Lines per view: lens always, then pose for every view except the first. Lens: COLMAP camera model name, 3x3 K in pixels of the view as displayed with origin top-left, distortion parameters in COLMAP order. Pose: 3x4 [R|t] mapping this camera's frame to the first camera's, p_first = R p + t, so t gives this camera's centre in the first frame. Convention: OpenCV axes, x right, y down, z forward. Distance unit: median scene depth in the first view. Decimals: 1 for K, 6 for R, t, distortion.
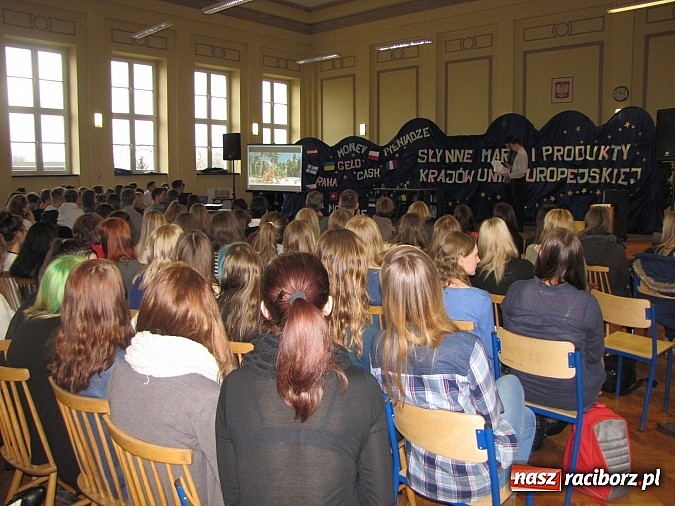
lens RADIAL K [[577.4, 0, 333.5], [0, 577.4, 230.4], [0, 0, 1]] dist [-0.178729, 0.164297]
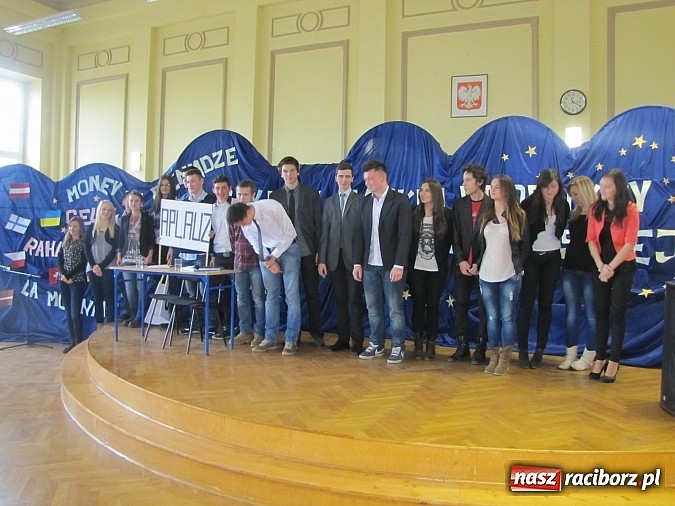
lens RADIAL K [[577.4, 0, 333.5], [0, 577.4, 230.4], [0, 0, 1]] dist [-0.178729, 0.164297]
pose [[0.955209, 0.020050, 0.295251, 0.098916], [0.010551, 0.994760, -0.101690, -0.050949], [-0.295743, 0.100250, 0.949993, 0.488010]]
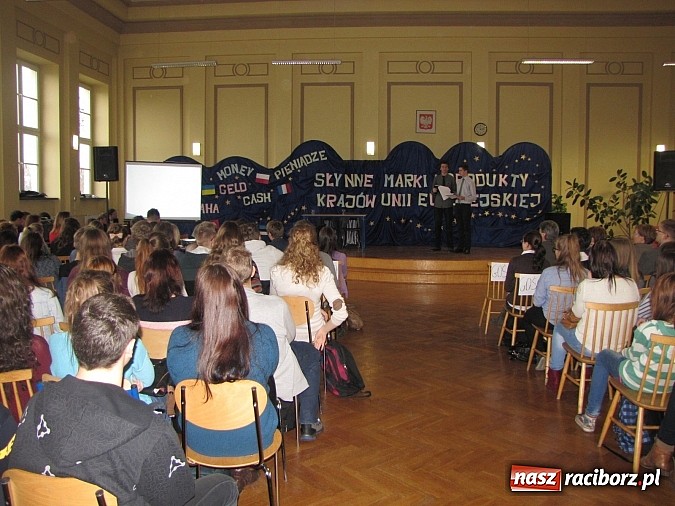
lens RADIAL K [[577.4, 0, 333.5], [0, 577.4, 230.4], [0, 0, 1]] dist [-0.178729, 0.164297]
pose [[0.796385, -0.031441, 0.603973, -0.418647], [0.055268, 0.998253, -0.020908, -0.024575], [-0.602260, 0.050031, 0.796731, 0.225471]]
